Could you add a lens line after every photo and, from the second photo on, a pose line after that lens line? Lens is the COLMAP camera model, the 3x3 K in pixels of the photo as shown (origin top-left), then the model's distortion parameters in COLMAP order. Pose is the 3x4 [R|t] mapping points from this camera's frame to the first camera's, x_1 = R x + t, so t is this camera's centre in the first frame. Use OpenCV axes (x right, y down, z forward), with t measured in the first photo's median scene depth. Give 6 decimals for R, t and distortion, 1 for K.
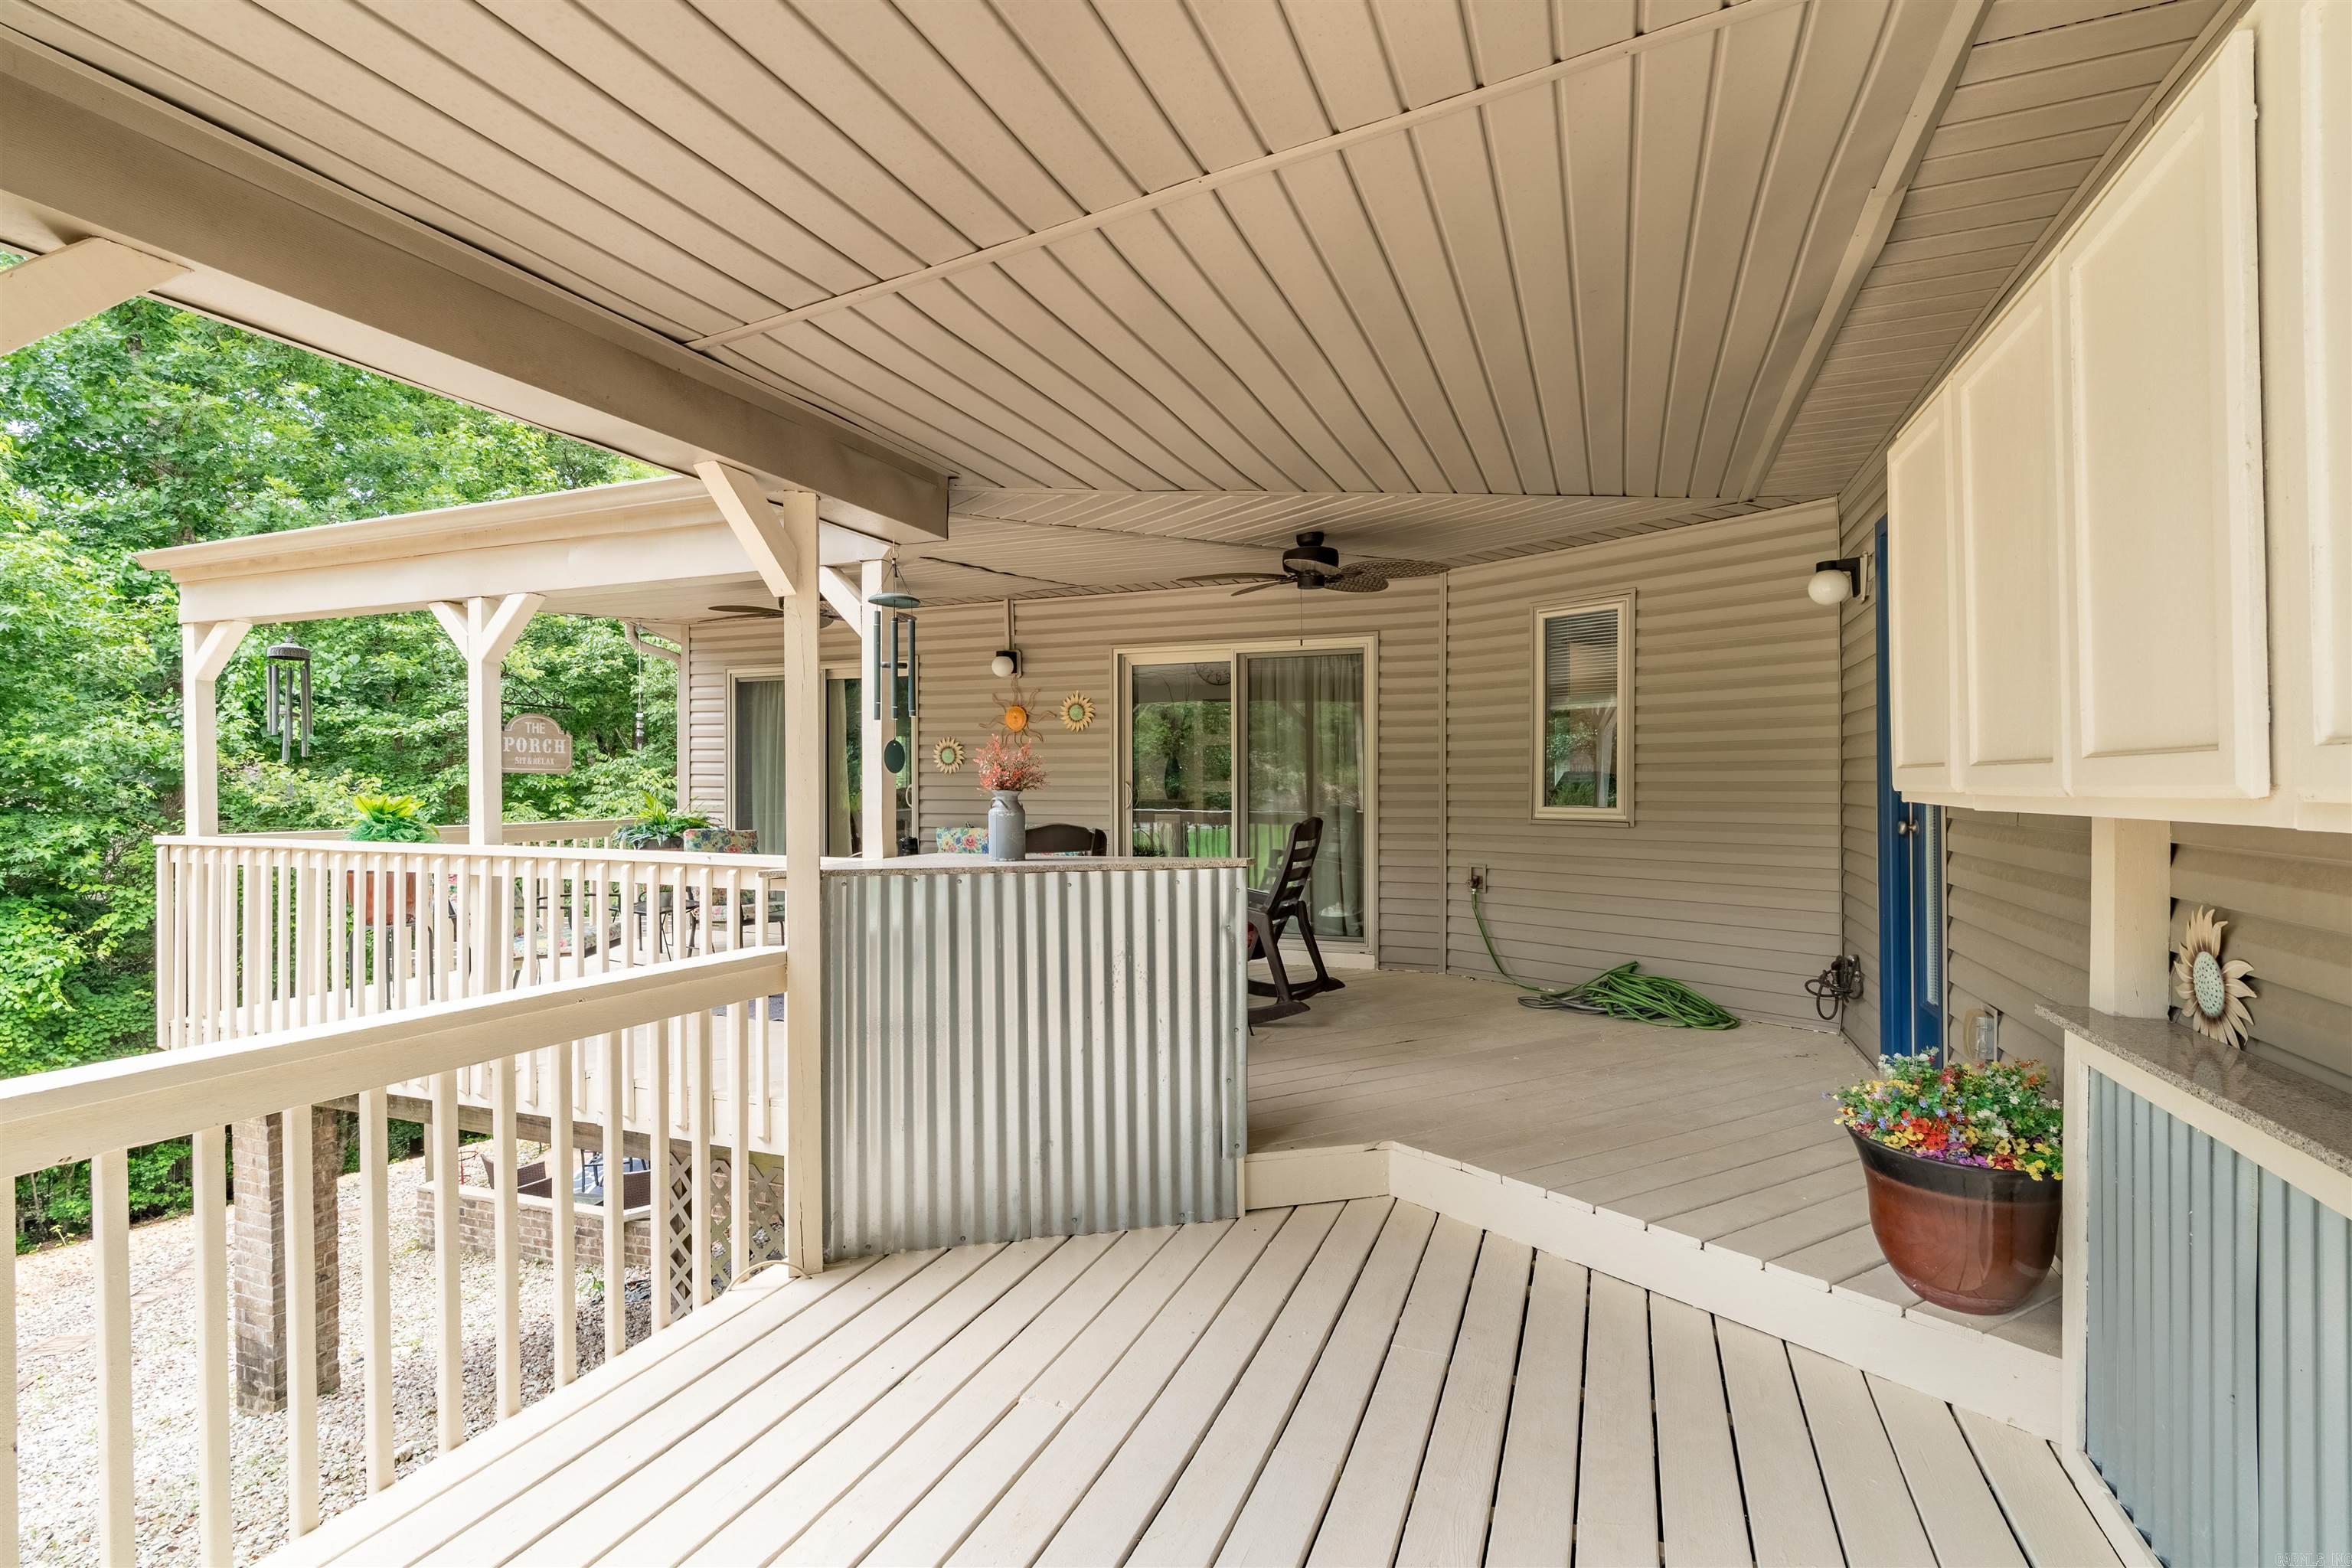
lens RADIAL K [[1078.7, 0, 1180.6], [0, 1078.7, 792.8], [0, 0, 1]] dist [-0.001222, 0.001890]
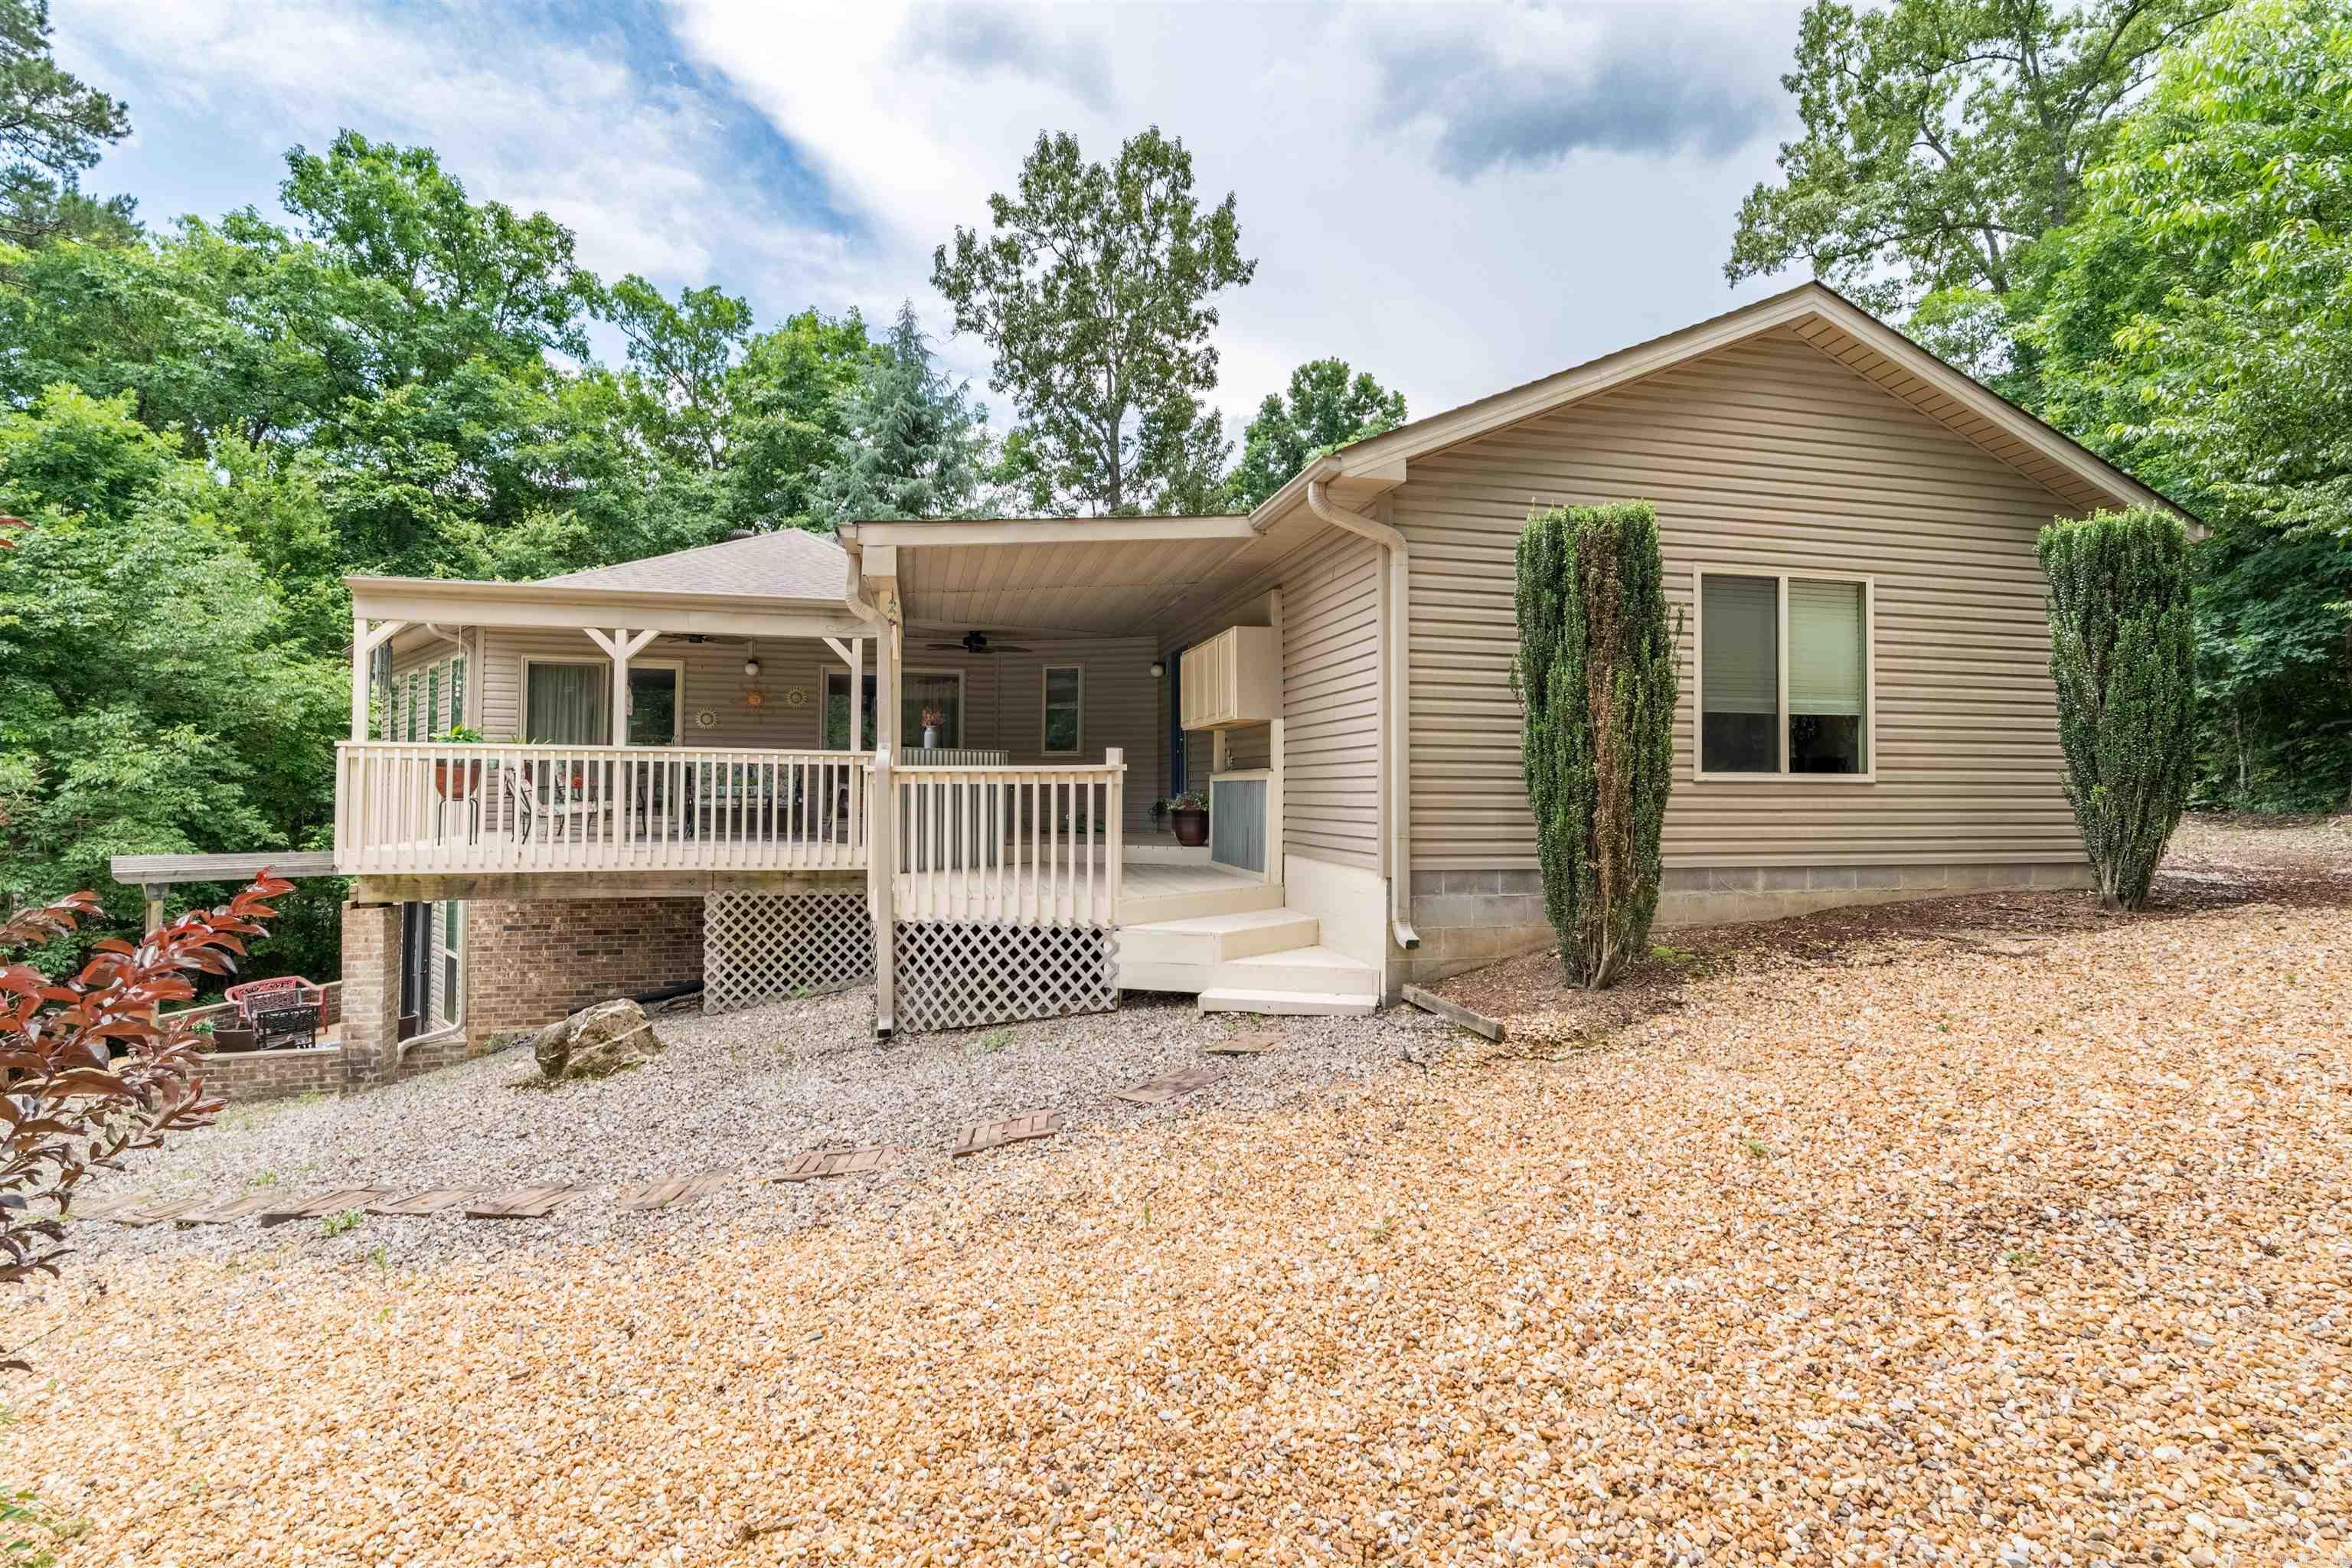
lens RADIAL K [[1078.7, 0, 1173.5], [0, 1078.7, 758.5], [0, 0, 1]] dist [-0.001222, 0.001890]
pose [[0.823406, 0.020696, 0.567075, -0.942712], [-0.003802, 0.999513, -0.030957, 0.127853], [-0.567440, 0.023334, 0.823084, -1.324912]]
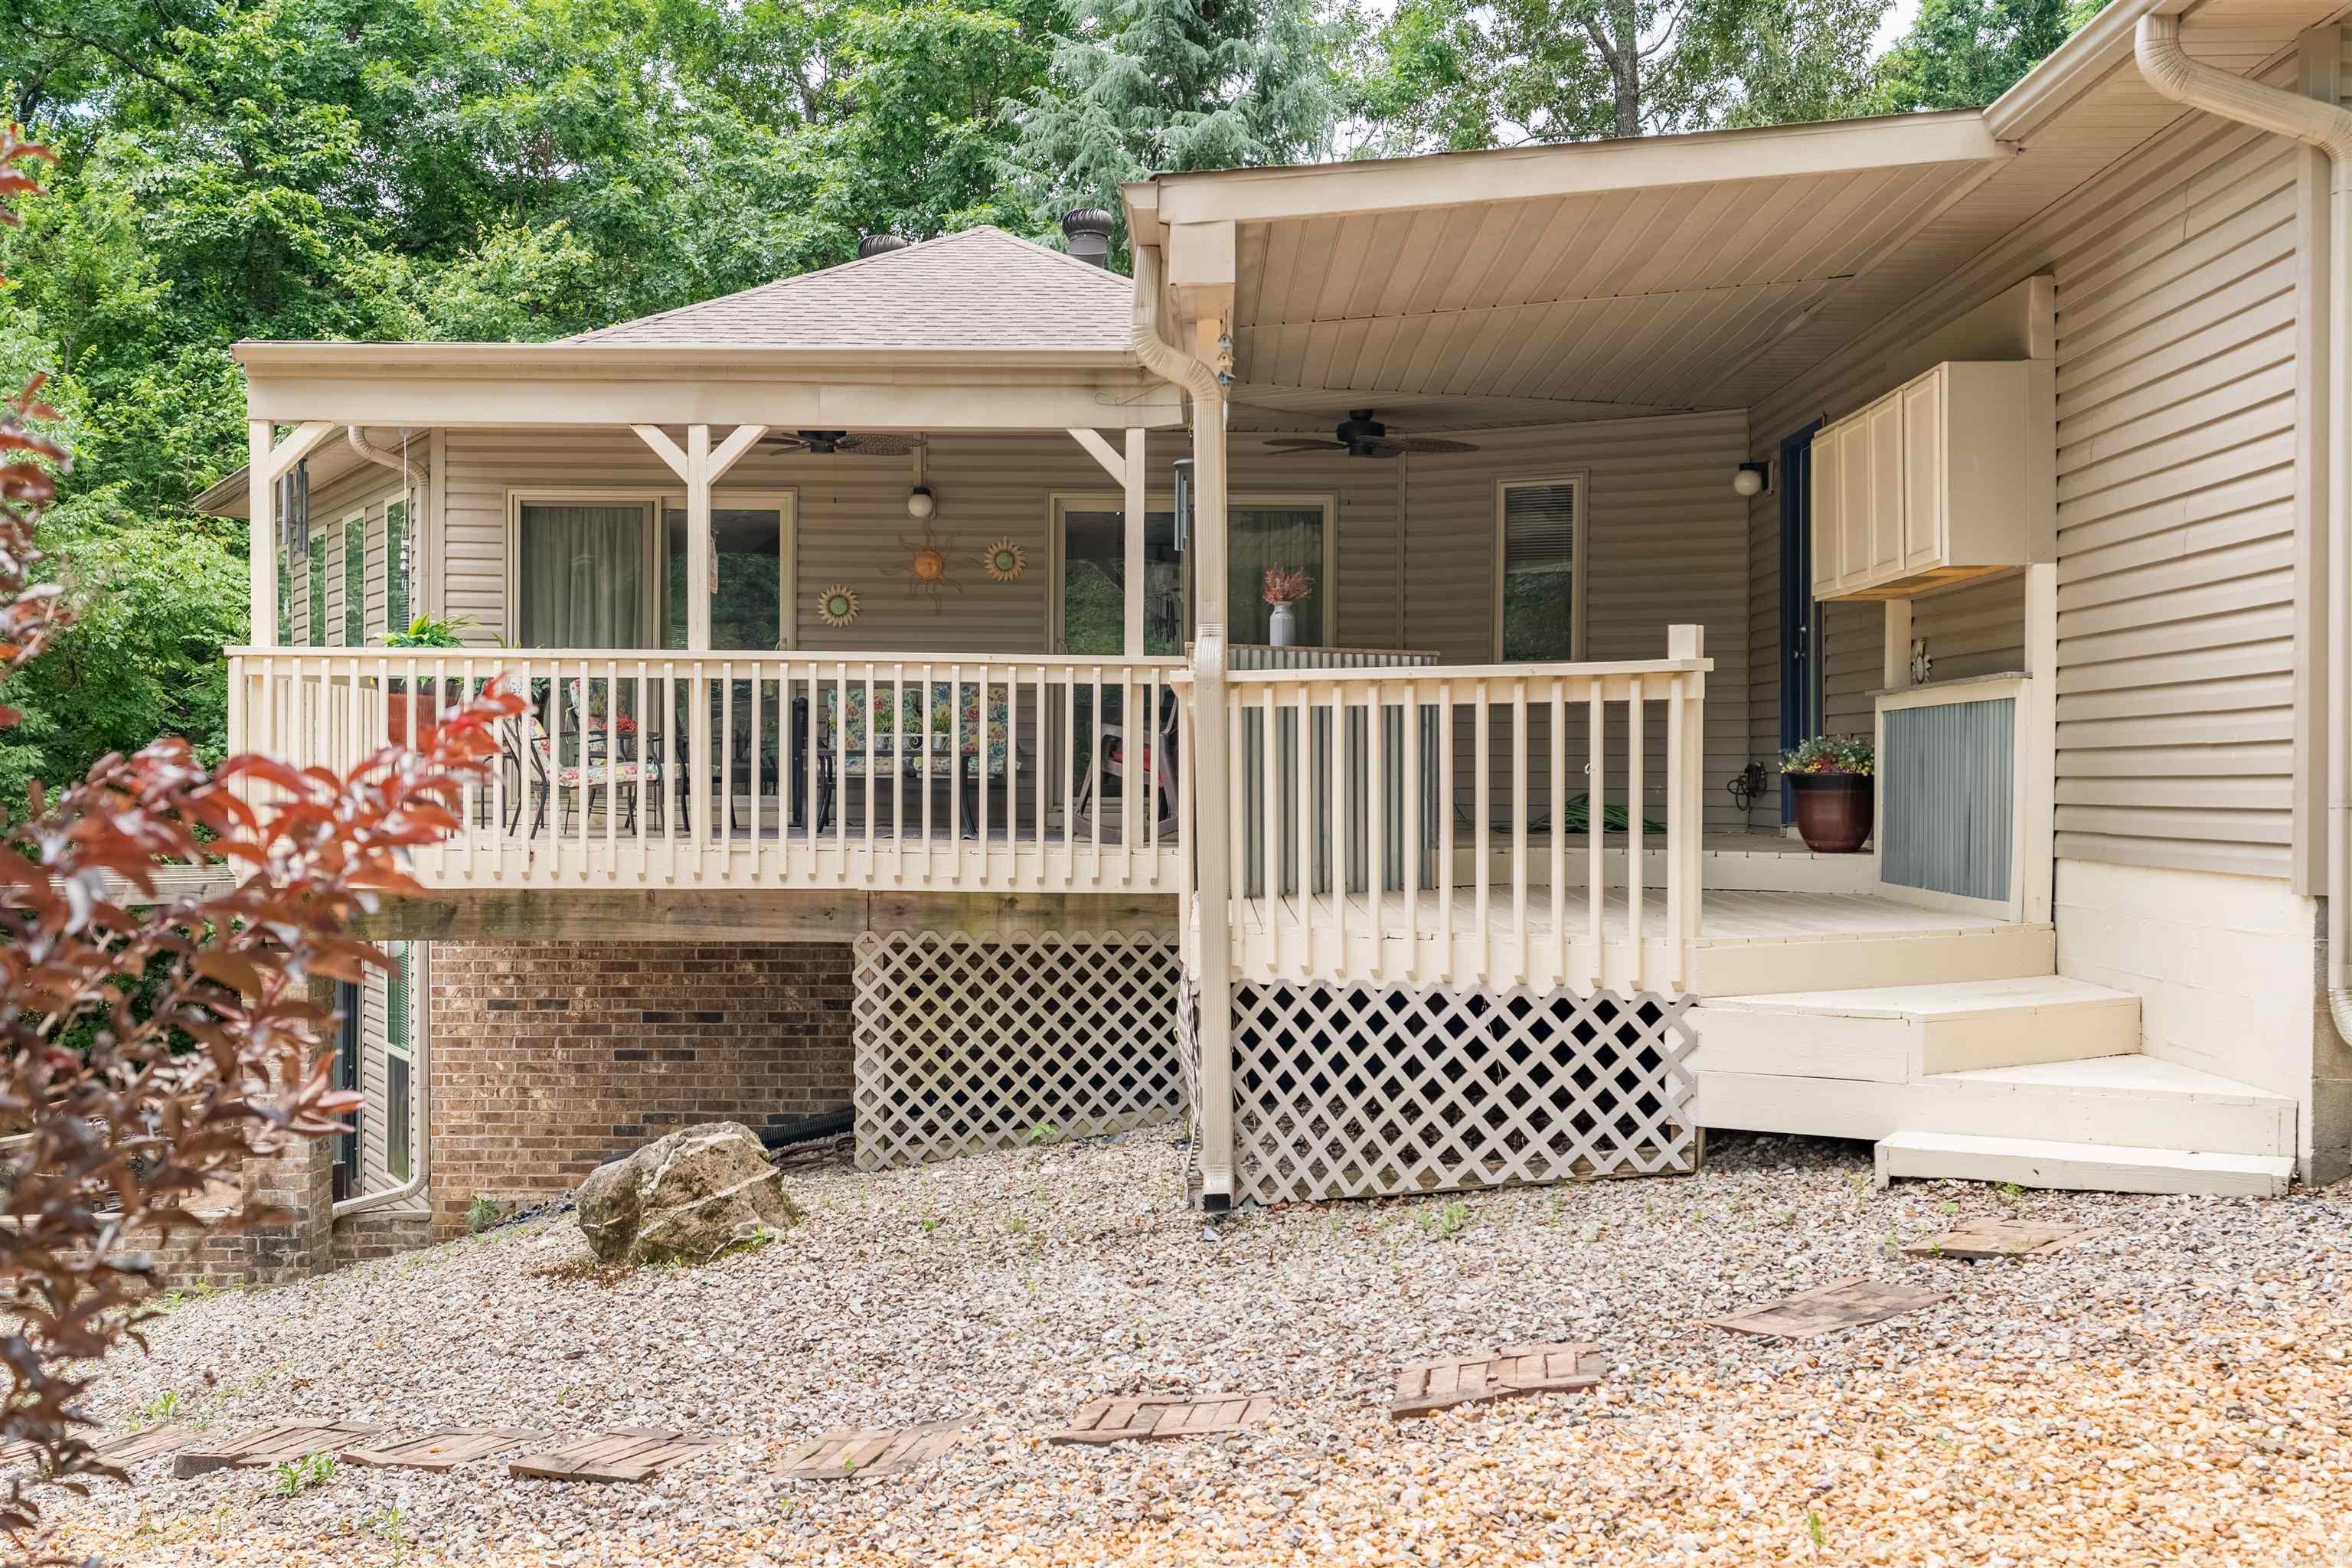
lens RADIAL K [[2308.5, 0, 1182.6], [0, 2308.5, 795.3], [0, 0, 1]] dist [0.016155, 0.000000]
pose [[0.933033, 0.000954, 0.359788, -1.024844], [-0.002513, 0.999989, 0.003866, 0.178869], [-0.359781, -0.004512, 0.933026, -1.349443]]
